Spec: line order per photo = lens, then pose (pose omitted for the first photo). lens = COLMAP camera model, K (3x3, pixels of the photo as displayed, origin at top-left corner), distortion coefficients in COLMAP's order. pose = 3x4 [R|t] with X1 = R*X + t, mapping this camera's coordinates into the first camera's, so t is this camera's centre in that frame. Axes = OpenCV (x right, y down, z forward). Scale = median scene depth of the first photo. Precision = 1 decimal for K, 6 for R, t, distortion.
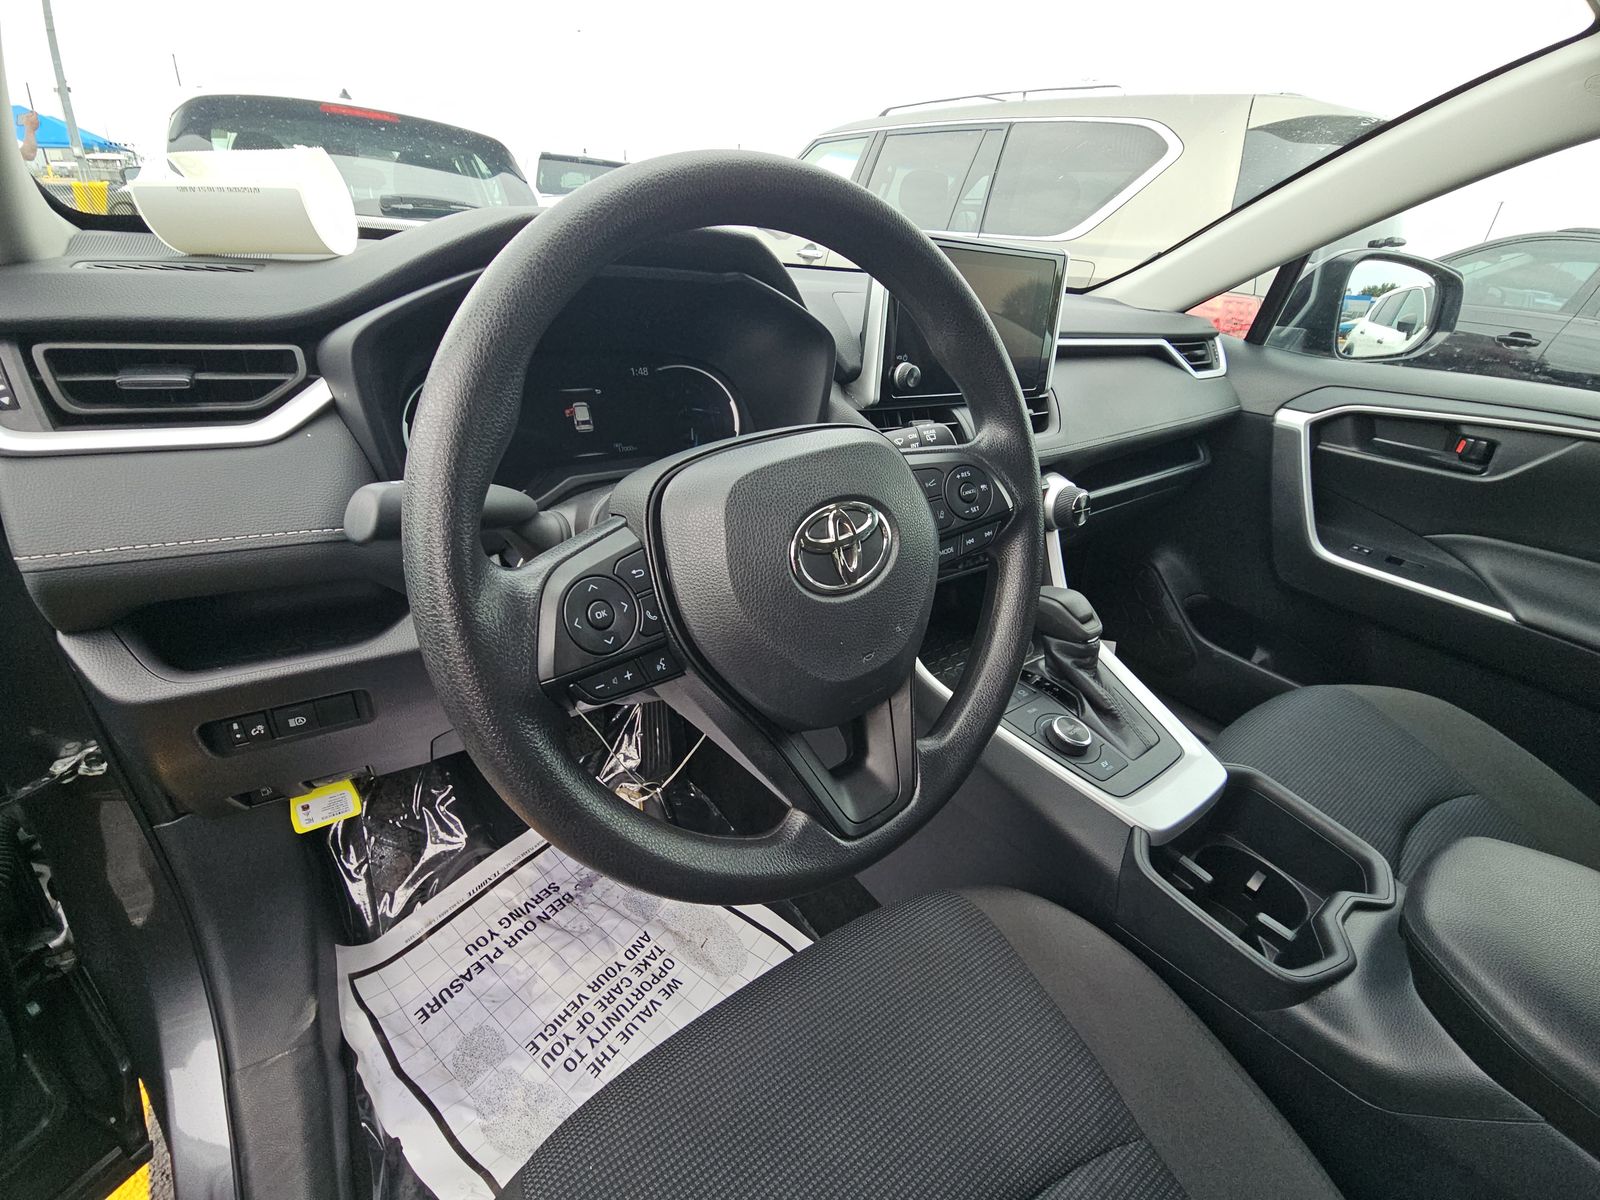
lens RADIAL K [[652.8, 0, 789.1], [0, 652.8, 597.0], [0, 0, 1]] dist [0.009907, -0.009206]
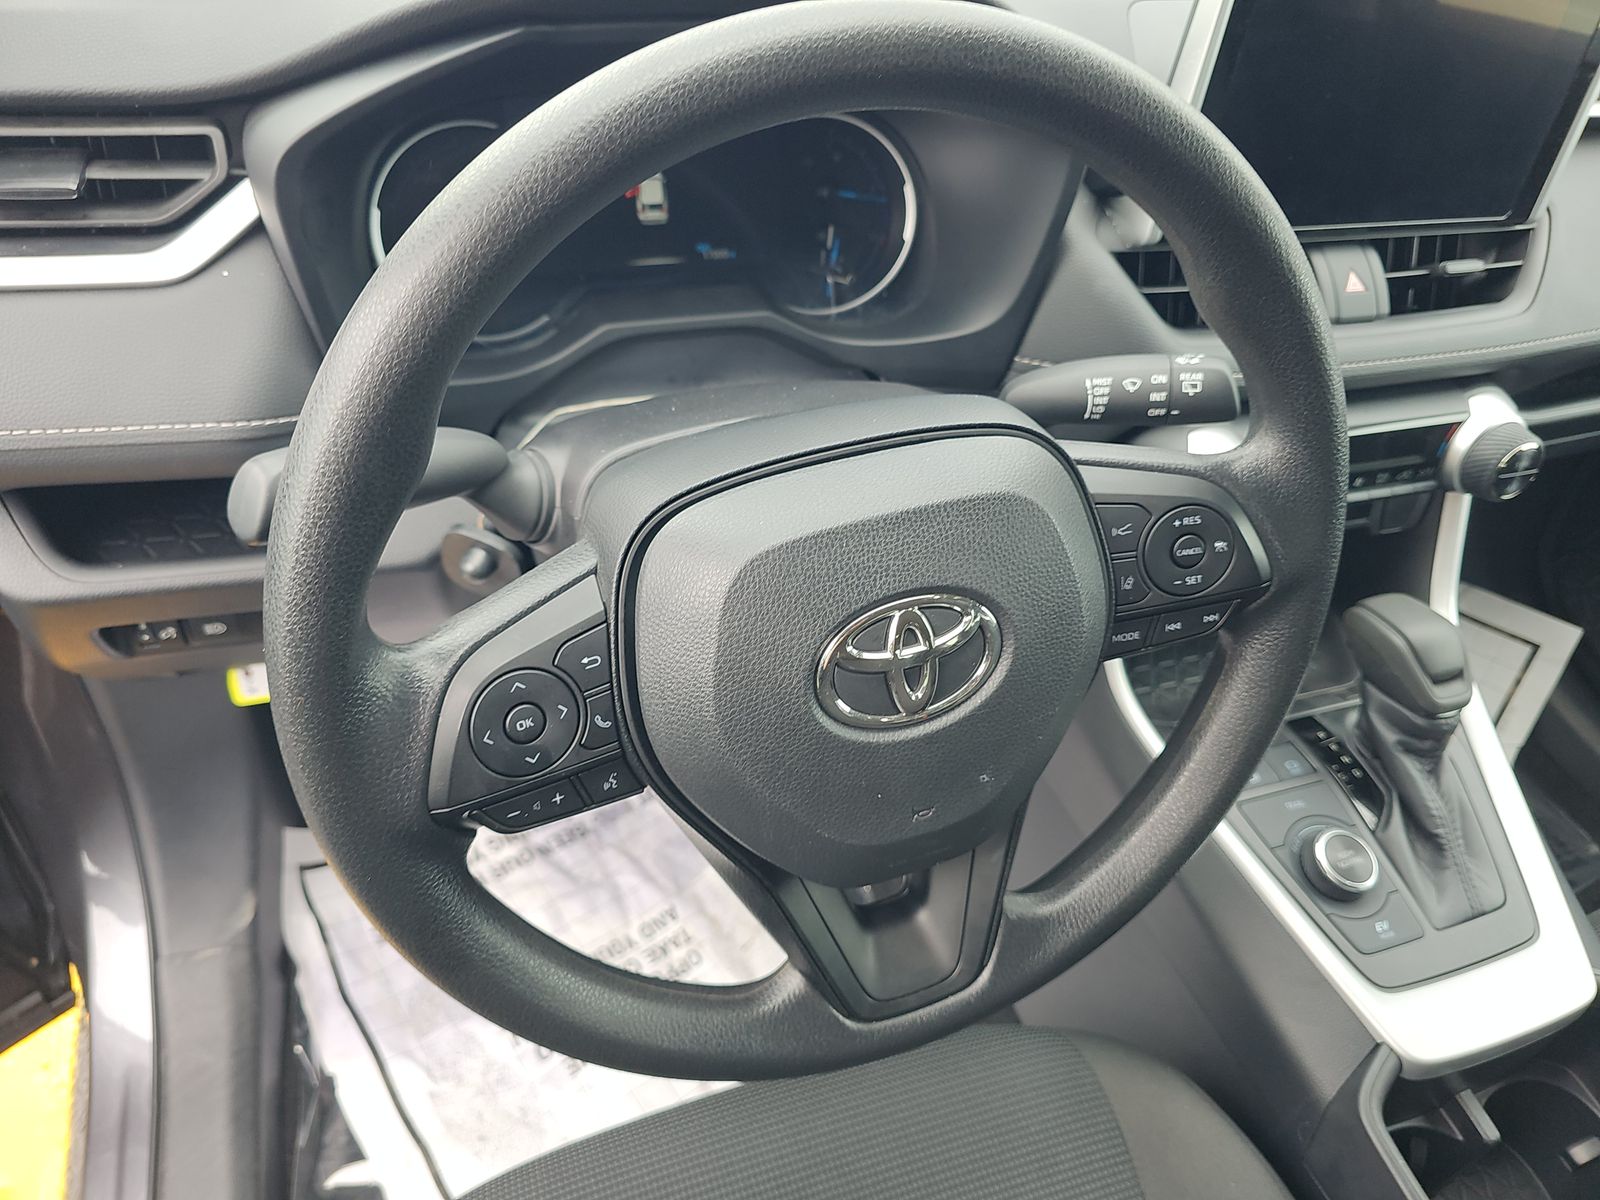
lens RADIAL K [[1077.9, 0, 800.0], [0, 1077.9, 600.0], [0, 0, 1]] dist [0.057795, -0.097008]
pose [[0.957073, 0.221191, -0.187313, 0.085032], [-0.165450, 0.947526, 0.273535, -0.210582], [0.237988, -0.230802, 0.943447, -0.007953]]
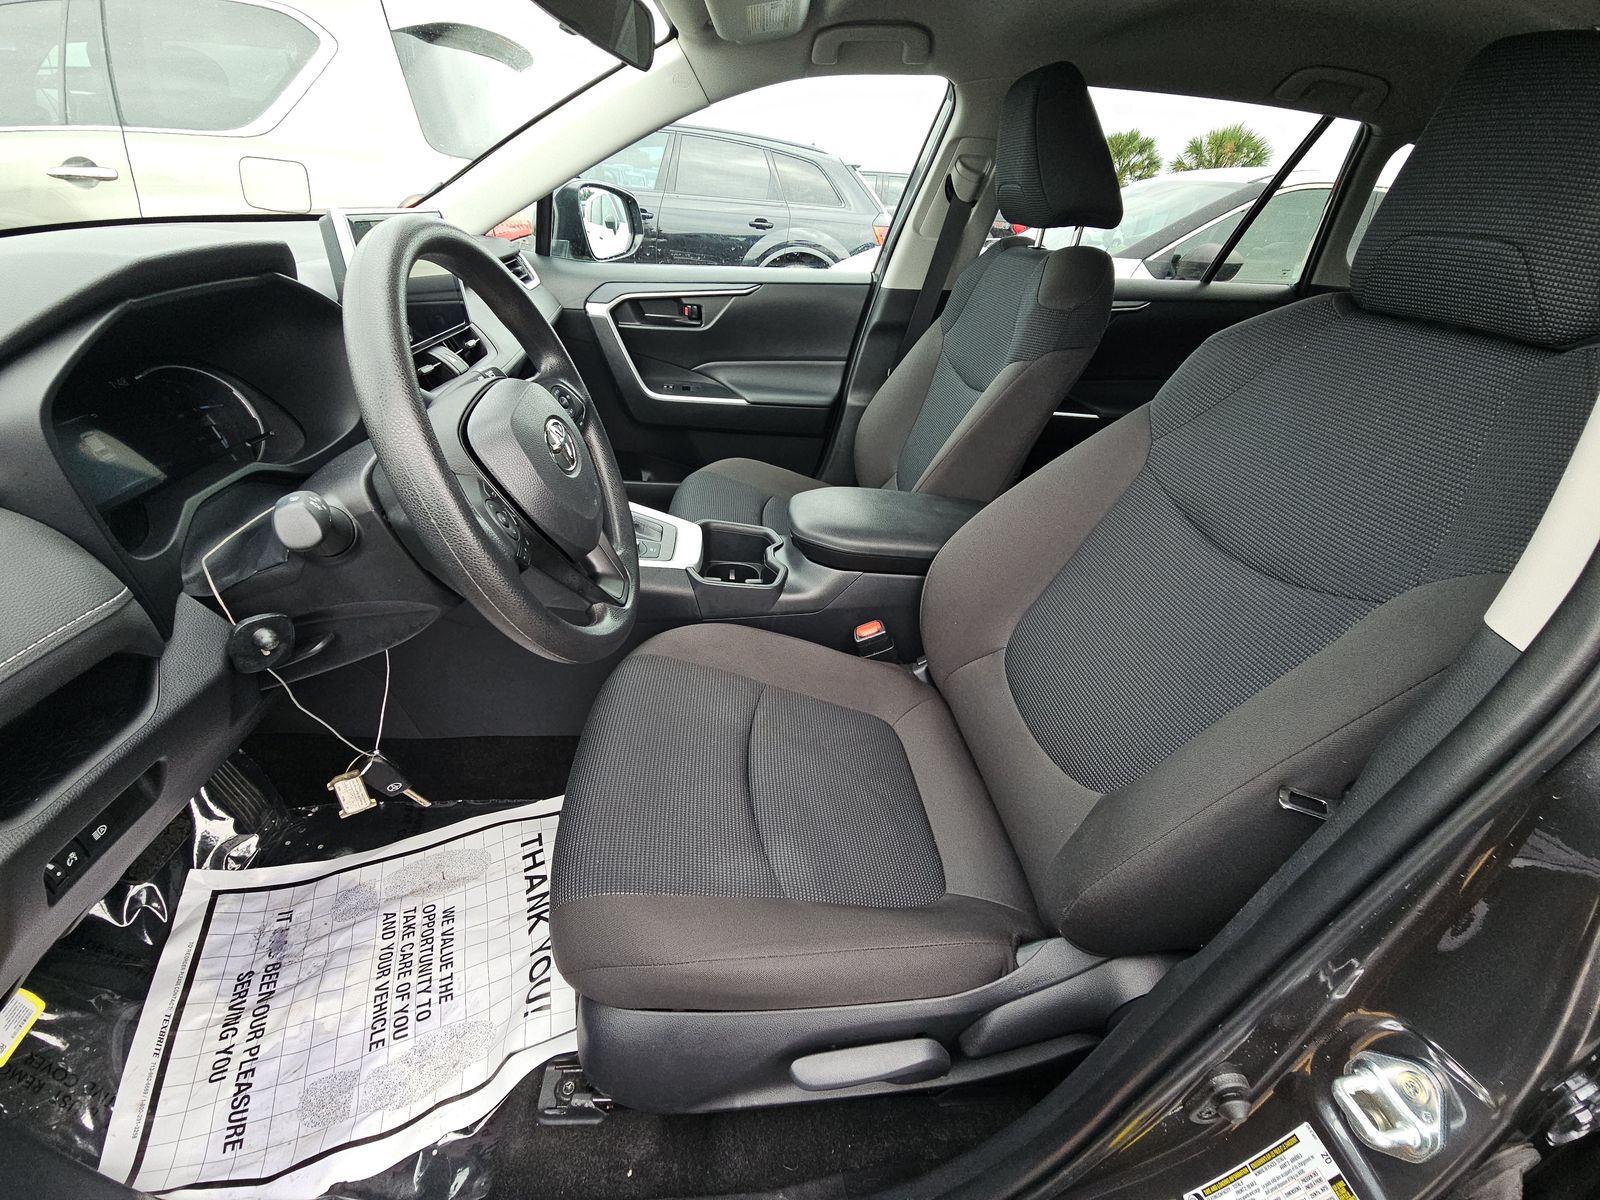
lens RADIAL K [[652.8, 0, 789.1], [0, 652.8, 597.0], [0, 0, 1]] dist [0.009907, -0.009206]
pose [[0.523558, -0.472097, 0.709233, -0.528666], [0.366764, 0.876249, 0.312524, -0.024247], [-0.769006, 0.096497, 0.631916, -0.272073]]
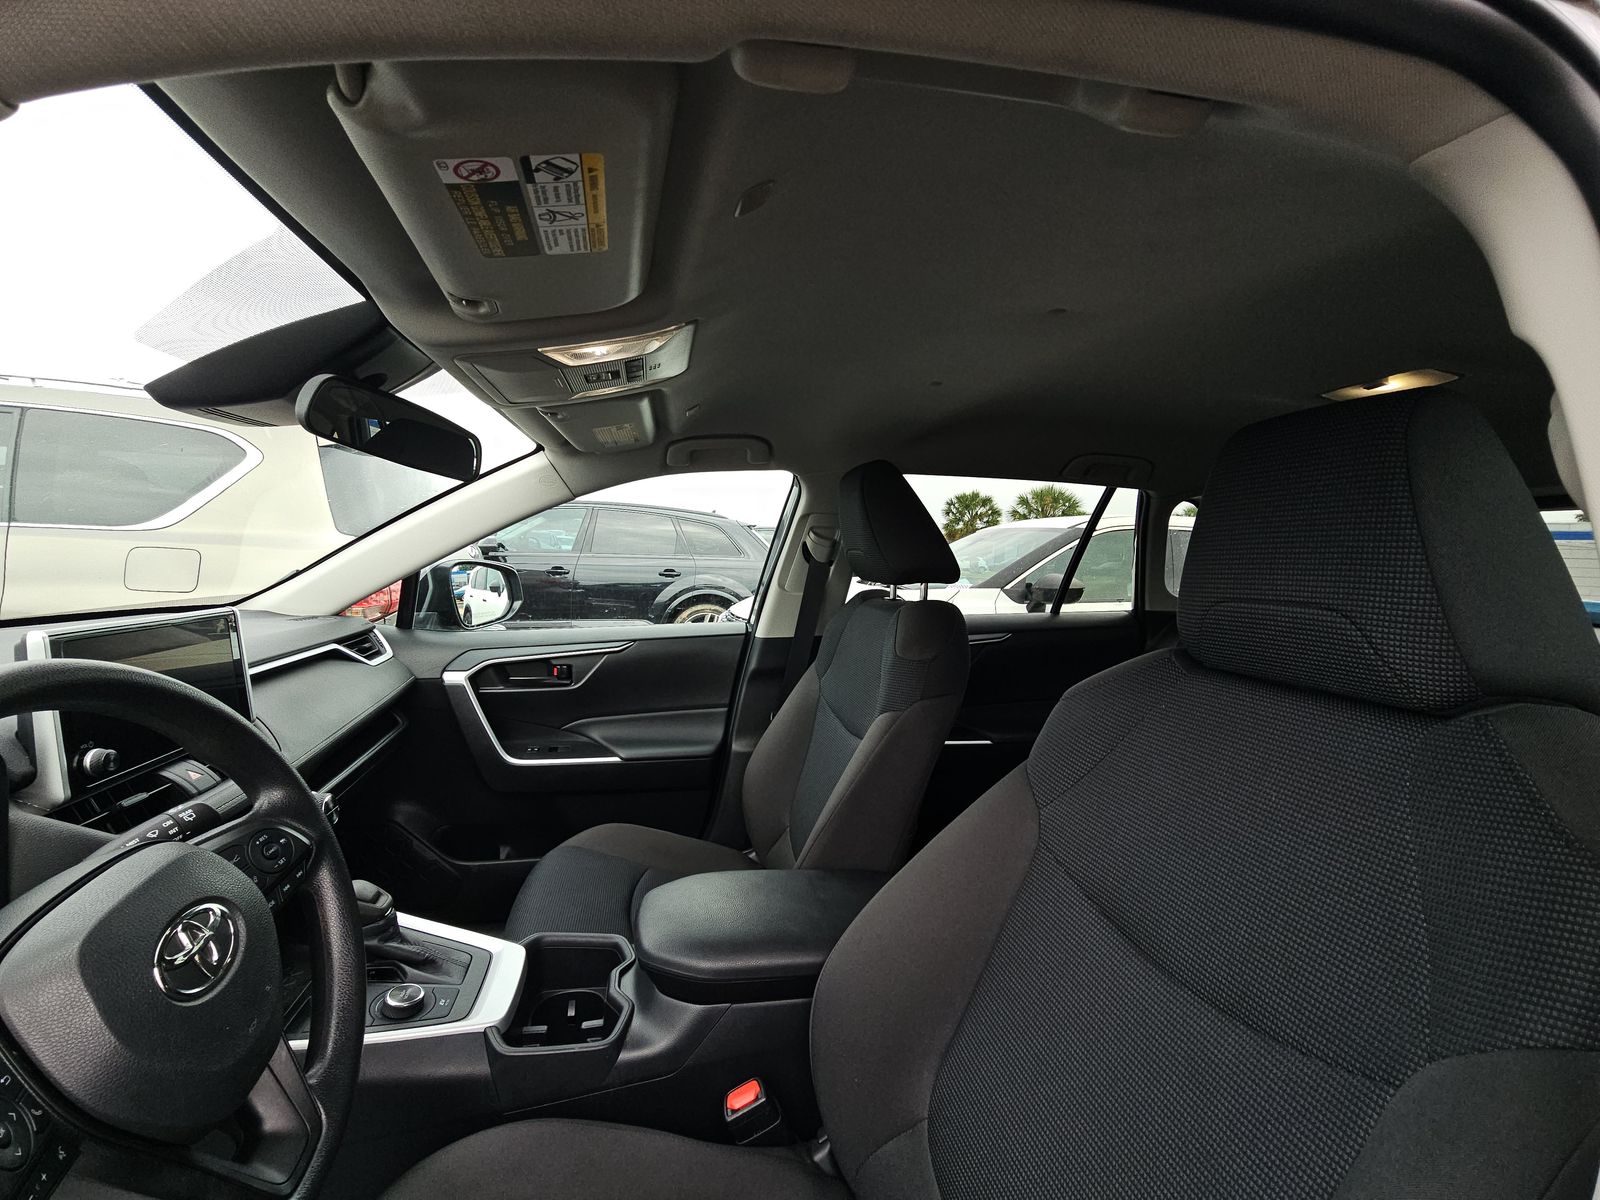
lens RADIAL K [[652.8, 0, 789.1], [0, 652.8, 597.0], [0, 0, 1]] dist [0.009907, -0.009206]
pose [[0.408417, -0.124261, 0.904298, -0.241139], [0.426606, 0.901821, -0.068752, -0.058848], [-0.806971, 0.413858, 0.421330, -0.313252]]
